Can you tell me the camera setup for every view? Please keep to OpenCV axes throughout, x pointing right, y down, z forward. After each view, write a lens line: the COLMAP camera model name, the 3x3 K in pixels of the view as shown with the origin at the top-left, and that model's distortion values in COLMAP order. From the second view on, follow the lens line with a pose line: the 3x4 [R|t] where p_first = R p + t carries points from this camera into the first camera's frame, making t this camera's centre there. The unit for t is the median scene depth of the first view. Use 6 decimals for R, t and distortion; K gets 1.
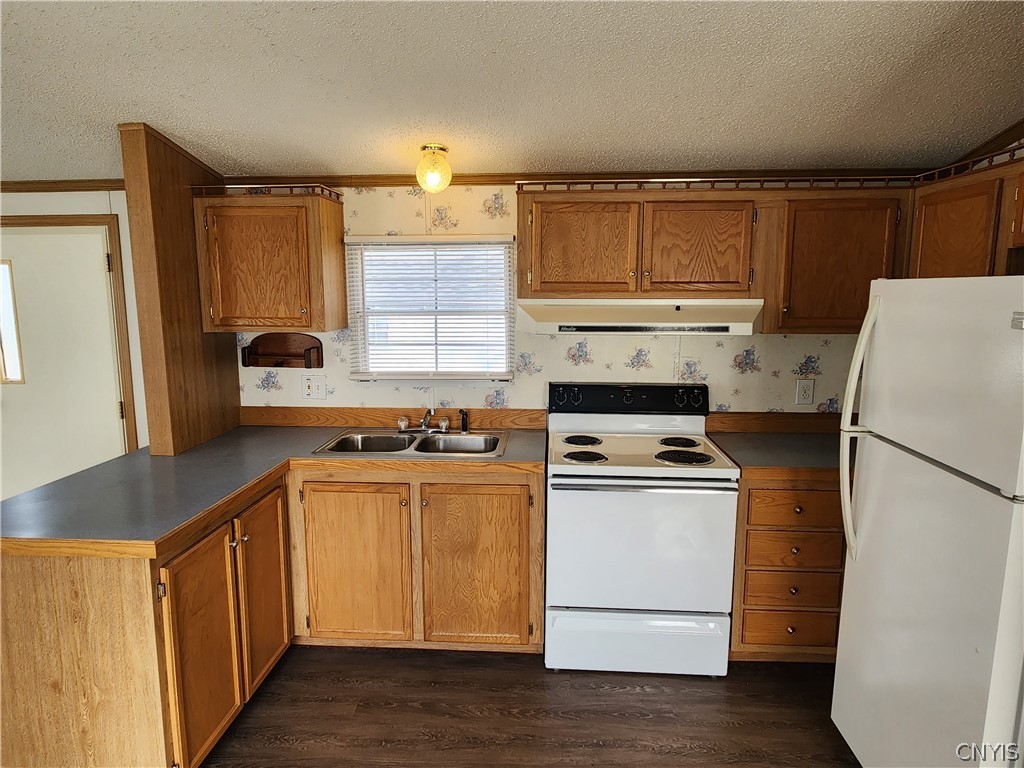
lens RADIAL K [[625.4, 0, 513.2], [0, 625.4, 375.1], [0, 0, 1]] dist [0.001794, 0.001267]
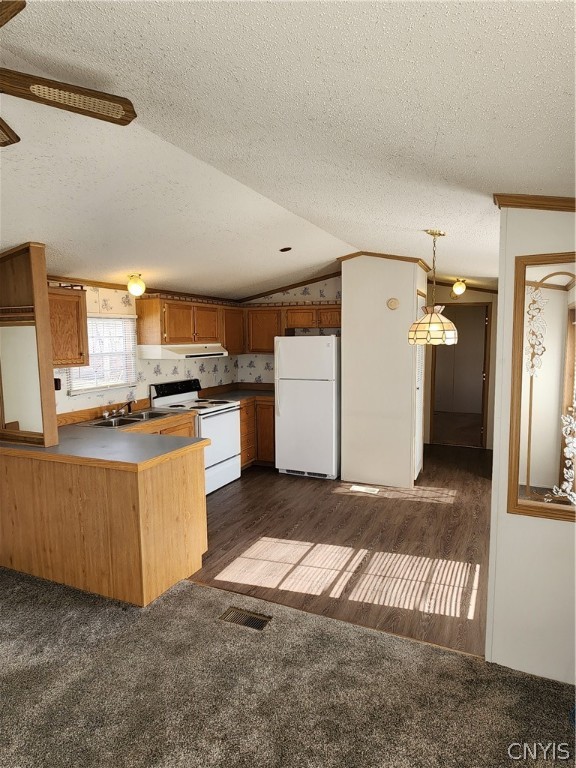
lens RADIAL K [[469.1, 0, 288.1], [0, 469.1, 386.9], [0, 0, 1]] dist [0.001794, 0.001267]
pose [[0.354820, -0.098558, 0.929725, -1.403199], [0.141293, 0.988659, 0.050883, 0.004161], [-0.924196, 0.113309, 0.364722, -0.011611]]
